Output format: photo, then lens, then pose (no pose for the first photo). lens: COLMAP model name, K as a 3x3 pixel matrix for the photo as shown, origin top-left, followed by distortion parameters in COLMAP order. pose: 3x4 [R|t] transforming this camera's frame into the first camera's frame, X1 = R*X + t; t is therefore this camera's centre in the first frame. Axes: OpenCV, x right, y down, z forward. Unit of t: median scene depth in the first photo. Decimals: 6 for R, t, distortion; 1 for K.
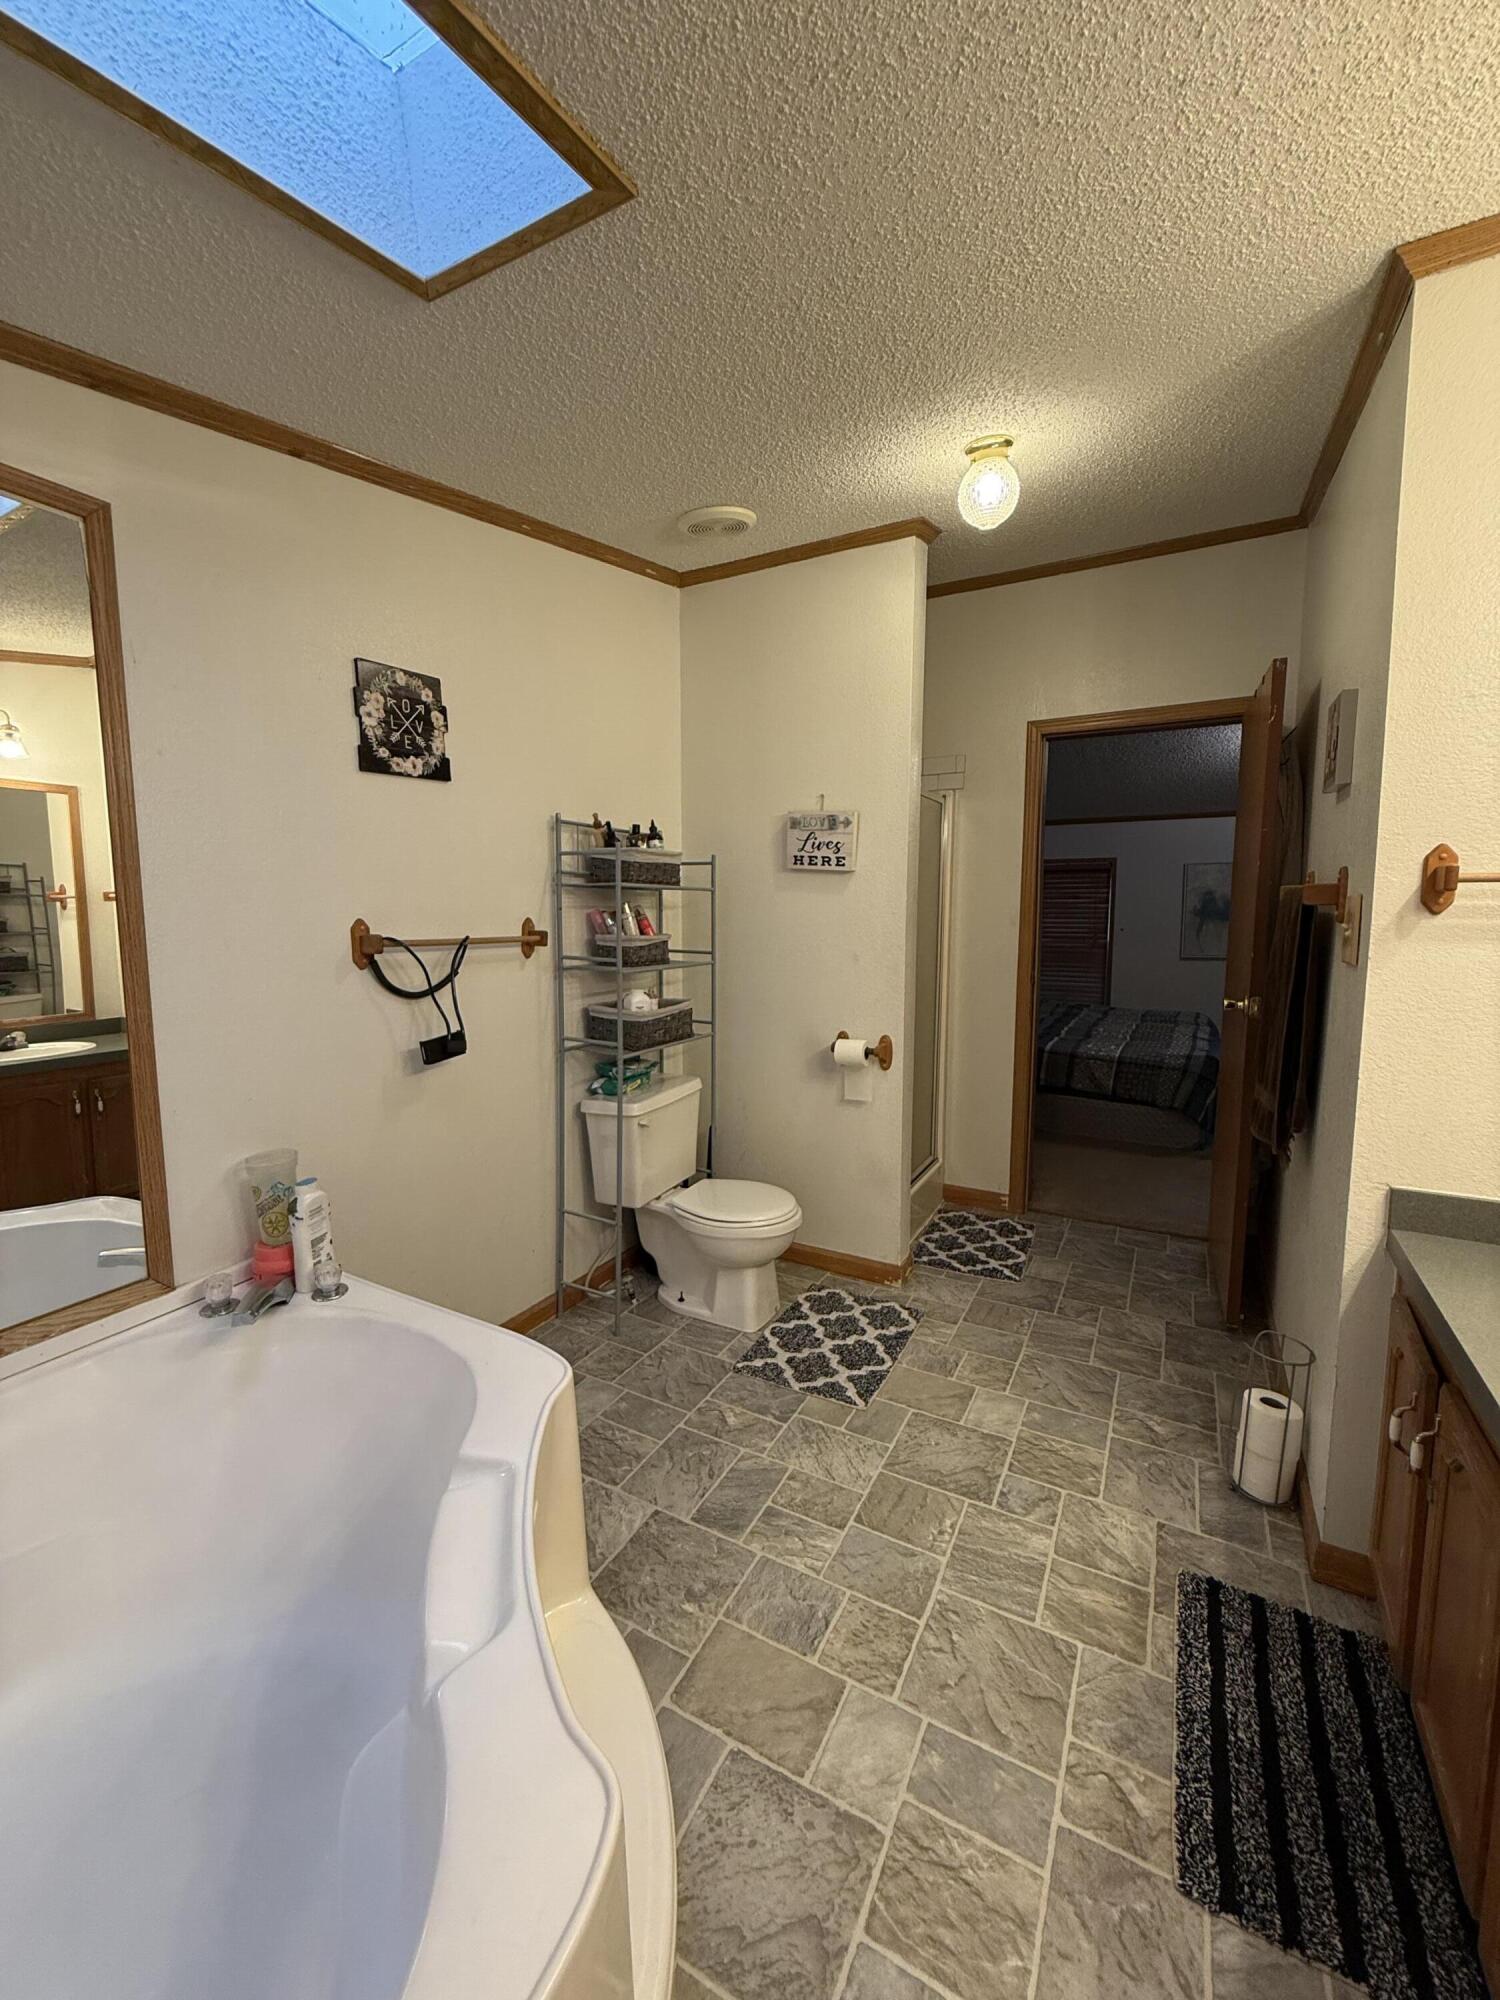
lens RADIAL K [[799.7, 0, 765.6], [0, 799.7, 991.5], [0, 0, 1]] dist [0.000492, -0.001270]
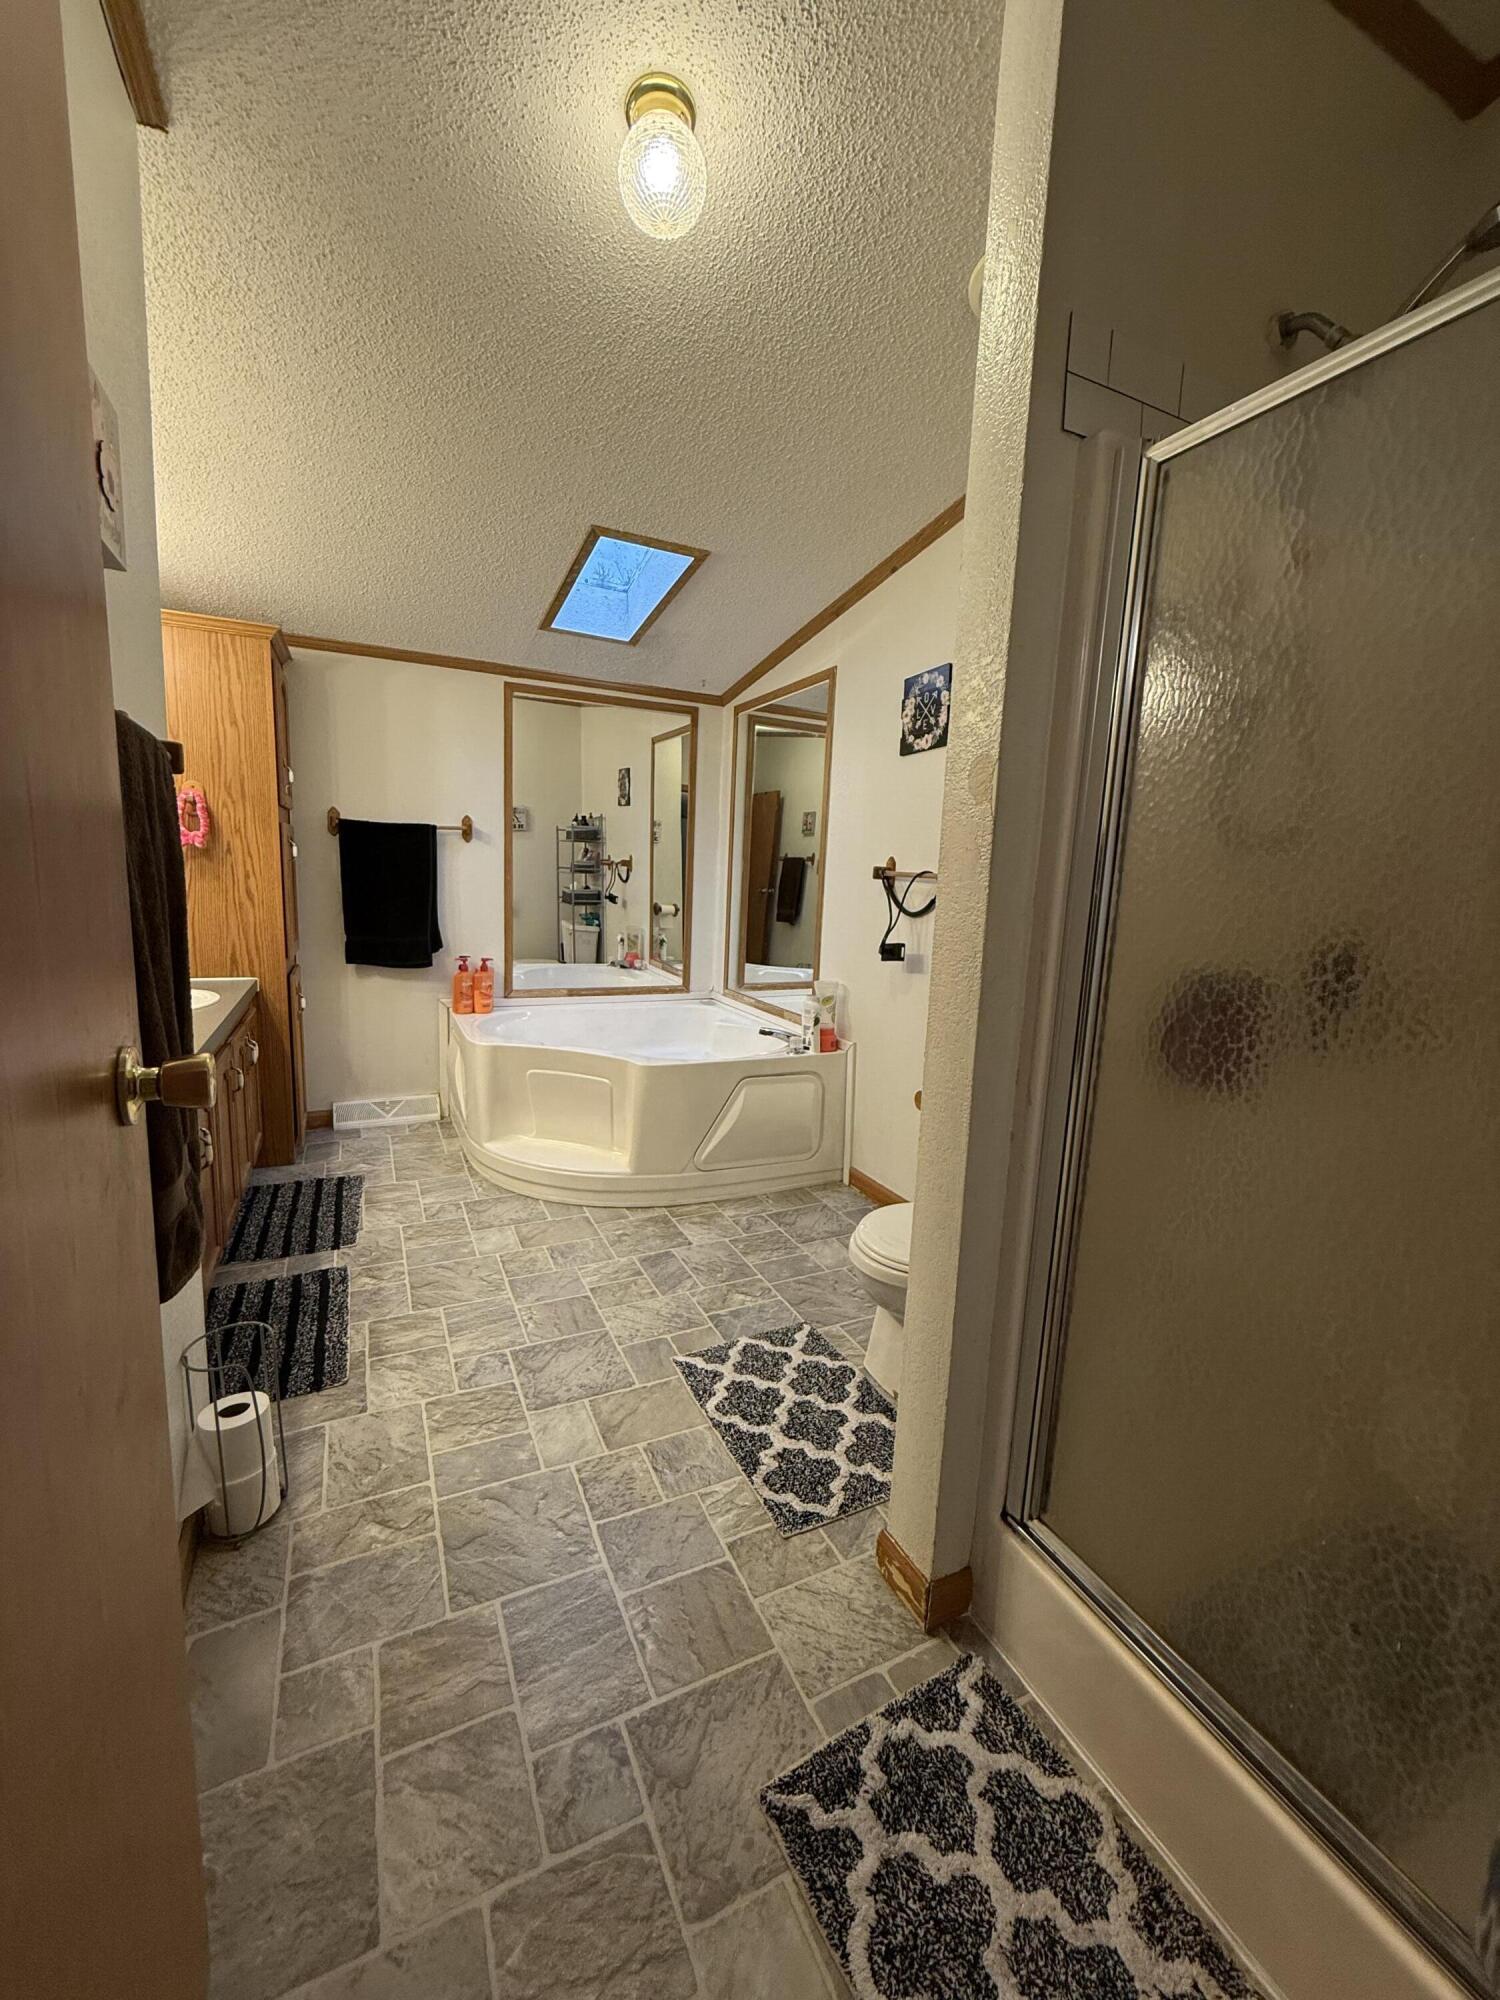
lens RADIAL K [[799.7, 0, 764.4], [0, 799.7, 1003.0], [0, 0, 1]] dist [0.000492, -0.001270]
pose [[-0.582664, 0.118320, -0.804055, 0.824679], [-0.121282, 0.965608, 0.229981, -0.135269], [0.803613, 0.231519, -0.548275, 1.596187]]
